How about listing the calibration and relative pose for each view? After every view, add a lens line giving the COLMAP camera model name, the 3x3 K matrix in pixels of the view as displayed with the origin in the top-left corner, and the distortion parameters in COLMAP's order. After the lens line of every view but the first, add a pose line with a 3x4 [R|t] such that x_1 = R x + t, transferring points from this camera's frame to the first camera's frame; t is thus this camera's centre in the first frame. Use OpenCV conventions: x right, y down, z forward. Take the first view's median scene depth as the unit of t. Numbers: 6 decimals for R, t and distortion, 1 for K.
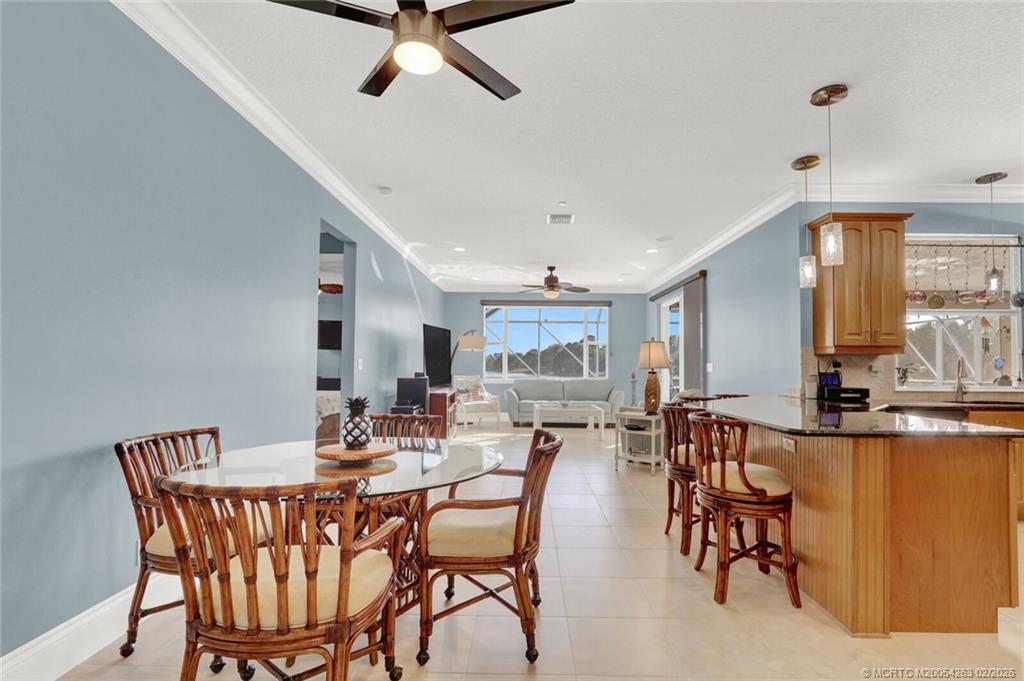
lens RADIAL K [[467.6, 0, 537.8], [0, 467.6, 355.1], [0, 0, 1]] dist [-0.031878, 0.000687]
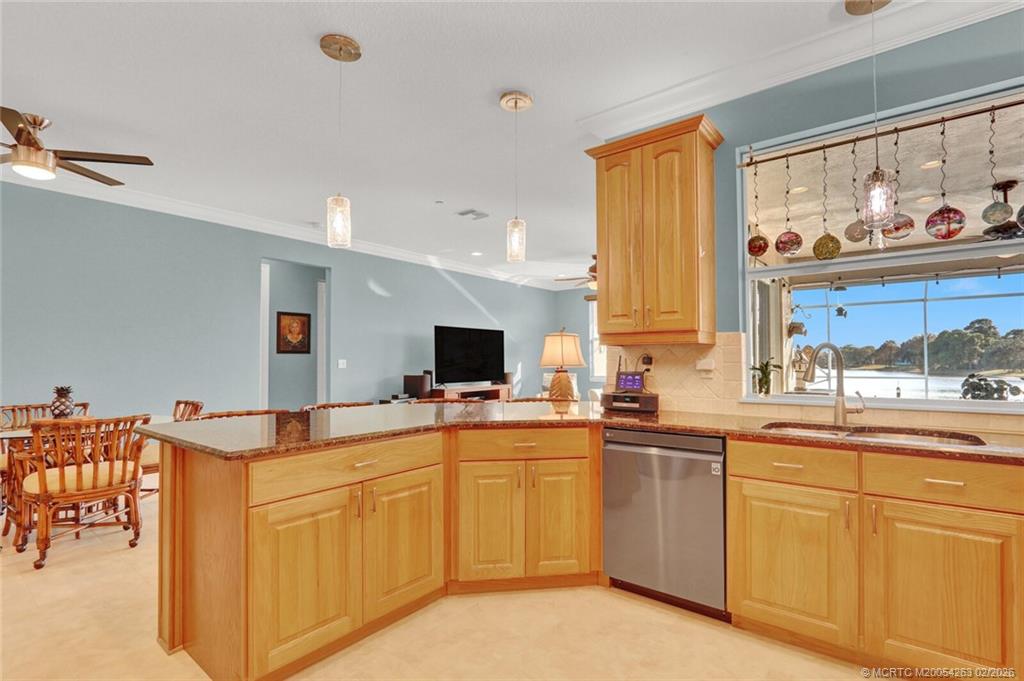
lens RADIAL K [[497.9, 0, 543.2], [0, 497.9, 349.0], [0, 0, 1]] dist [-0.002293, -0.000136]
pose [[0.811943, -0.022585, -0.583300, 0.590292], [0.018795, 0.999745, -0.012547, 0.006378], [0.583434, -0.000776, 0.812160, 0.185734]]
